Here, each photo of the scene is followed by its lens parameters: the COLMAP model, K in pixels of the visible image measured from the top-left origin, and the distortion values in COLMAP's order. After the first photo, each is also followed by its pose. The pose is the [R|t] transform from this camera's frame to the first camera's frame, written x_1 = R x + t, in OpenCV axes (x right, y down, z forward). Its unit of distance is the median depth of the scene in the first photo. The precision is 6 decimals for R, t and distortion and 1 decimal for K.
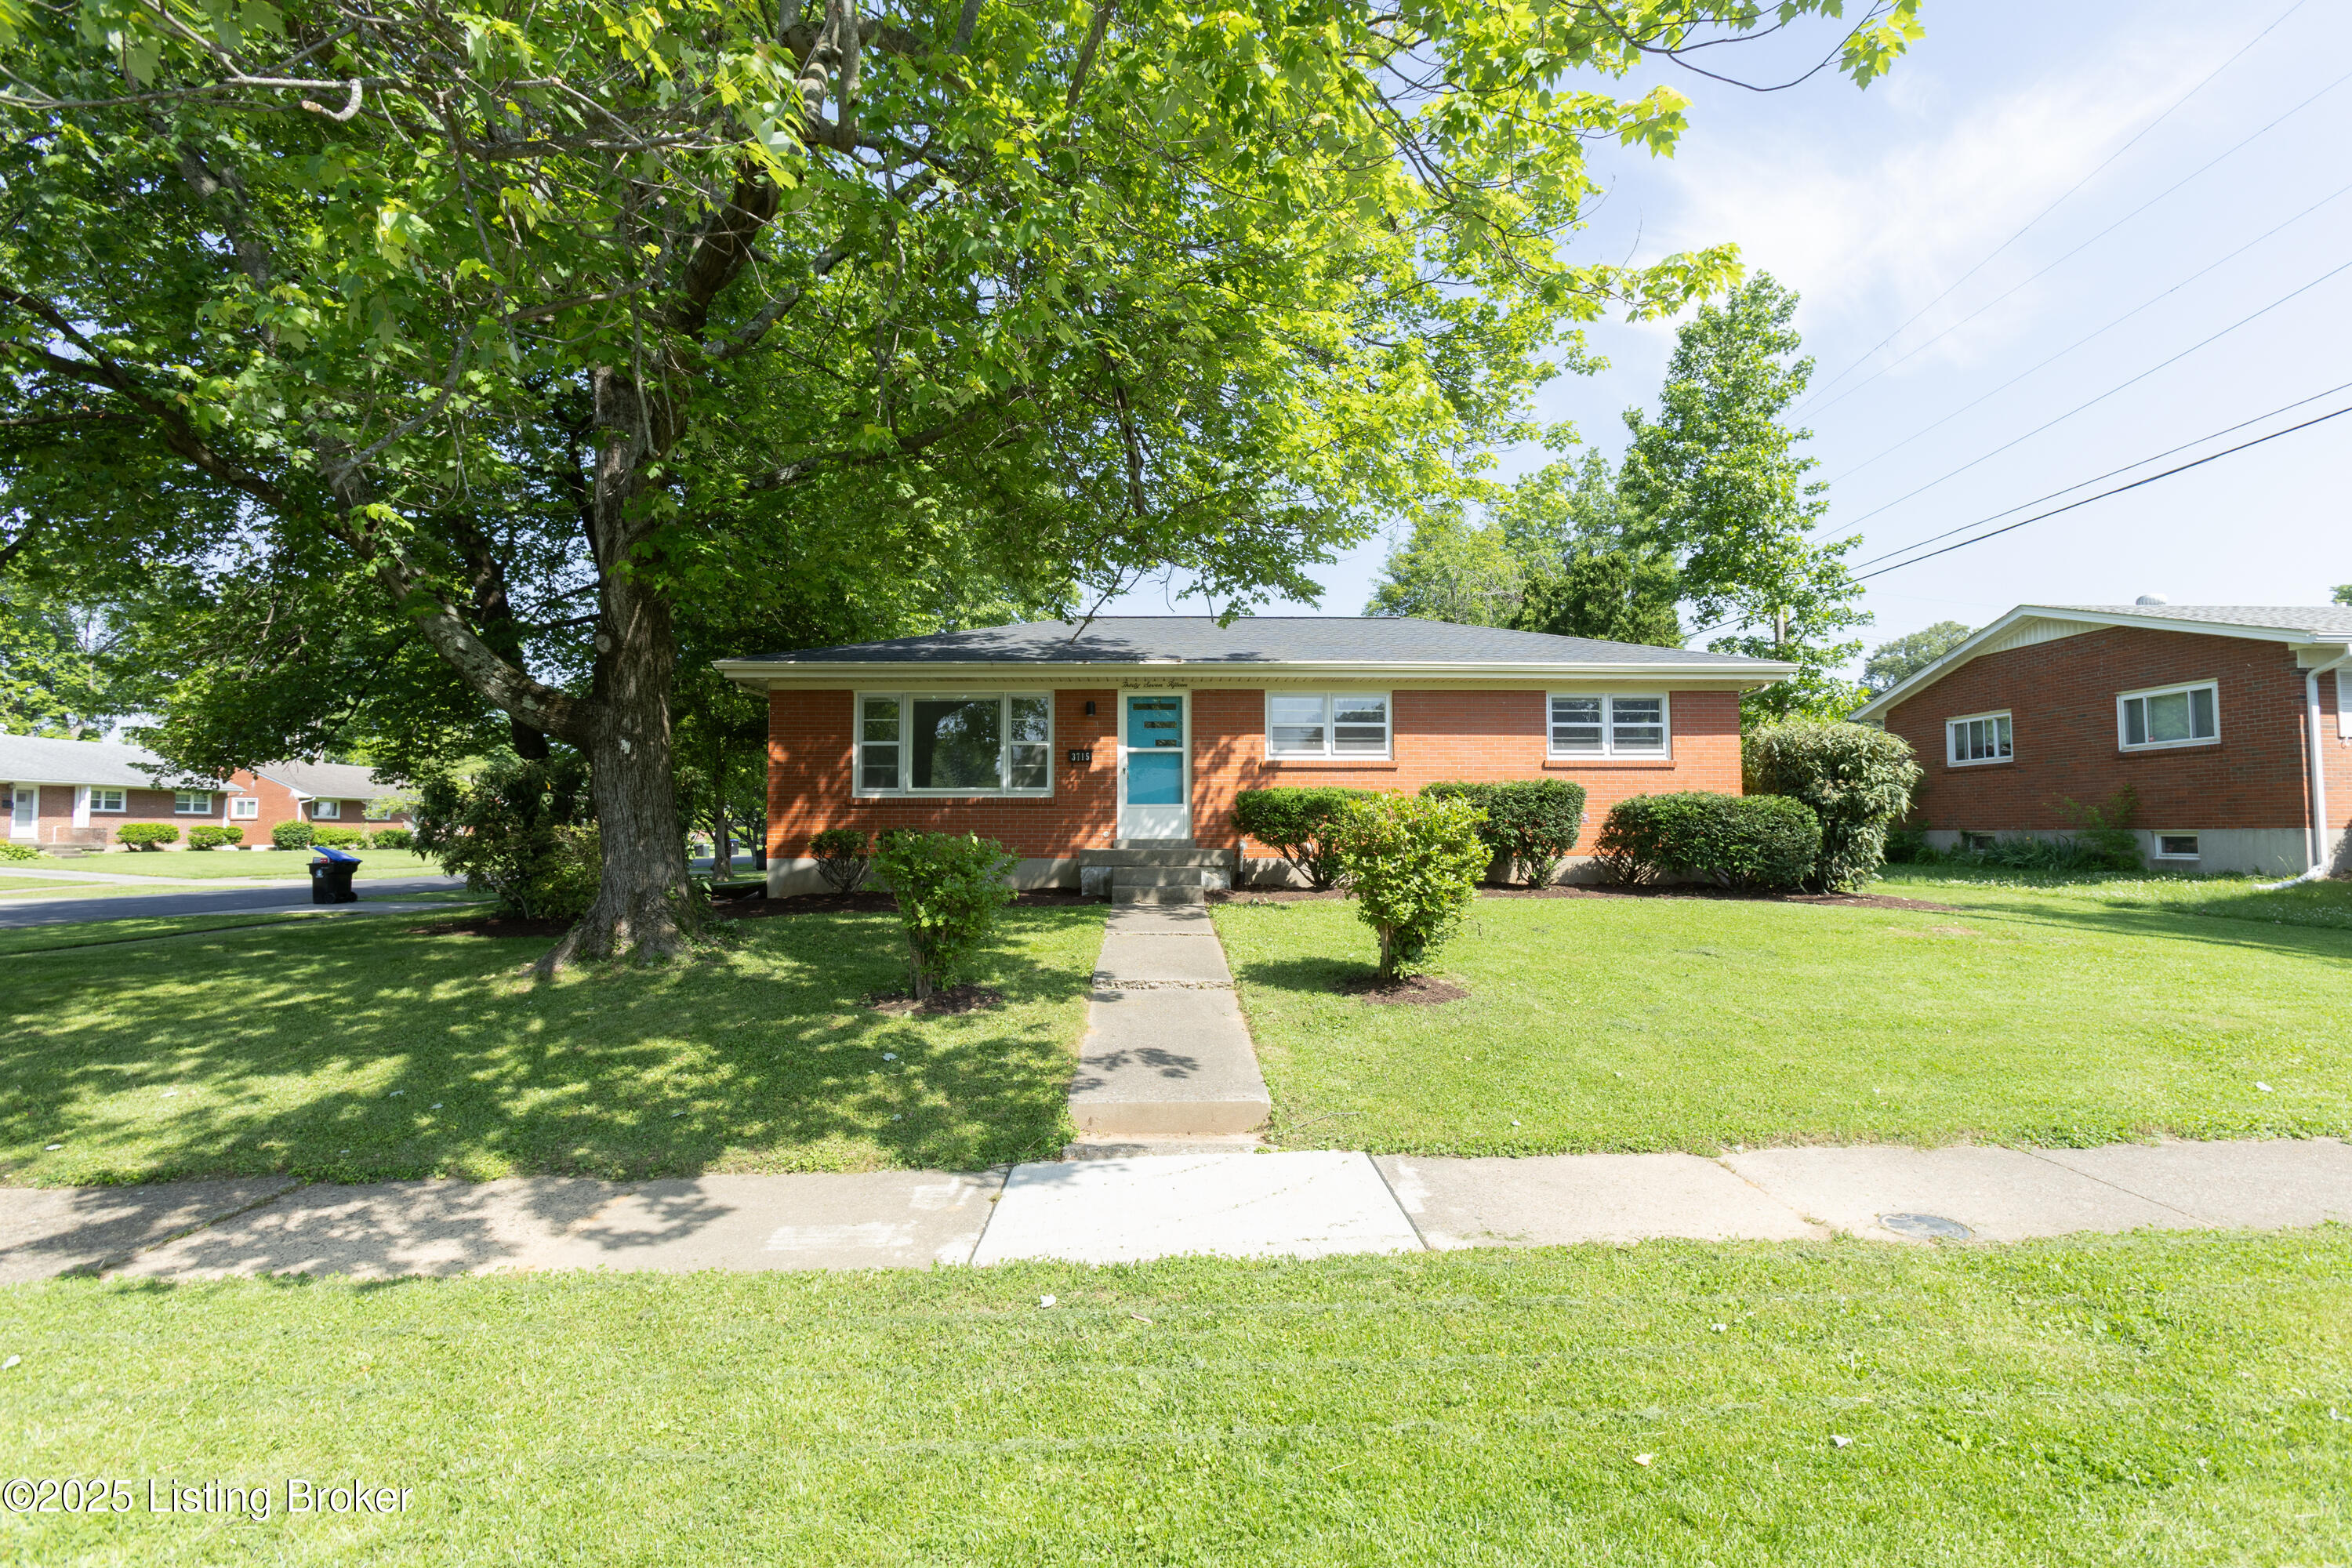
lens RADIAL K [[1165.0, 0, 1176.0], [0, 1165.0, 784.0], [0, 0, 1]] dist [-0.000360, -0.000052]
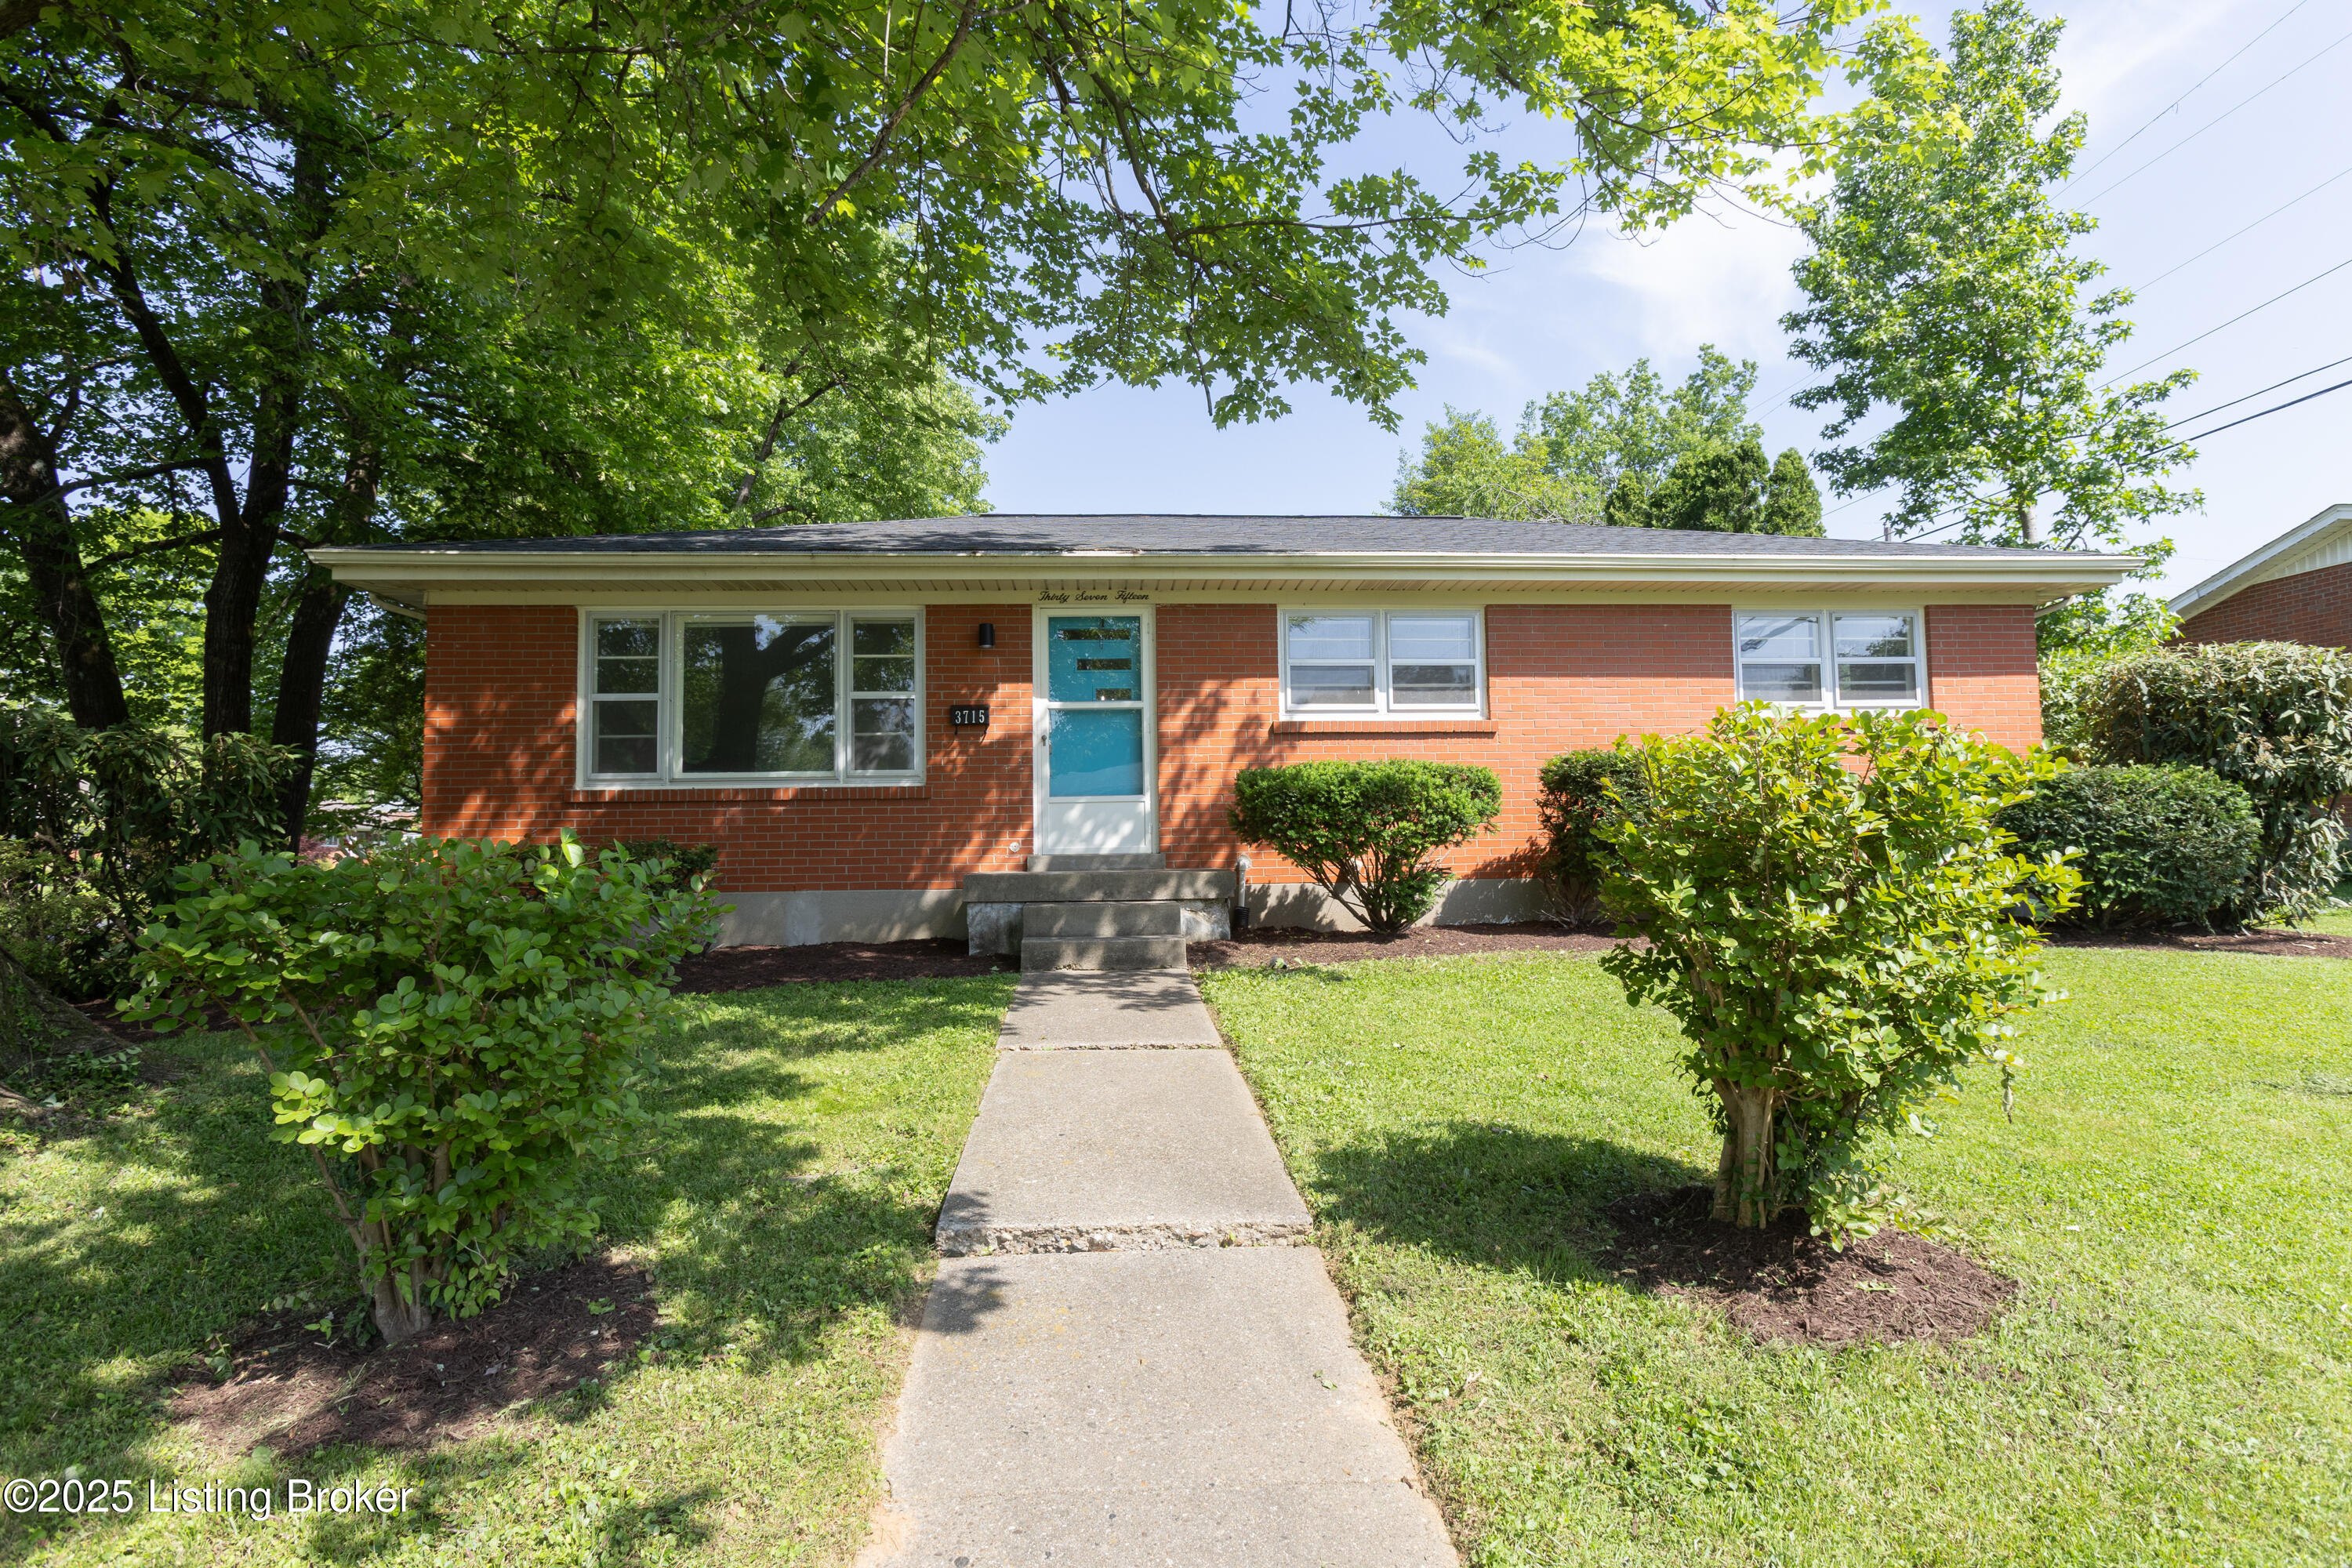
lens RADIAL K [[1228.3, 0, 1176.0], [0, 1228.3, 784.0], [0, 0, 1]] dist [0.026629, 0.000374]
pose [[0.998832, -0.010510, 0.047153, -0.006984], [0.011111, 0.999860, -0.012497, 0.019766], [-0.047015, 0.013006, 0.998810, 0.372029]]
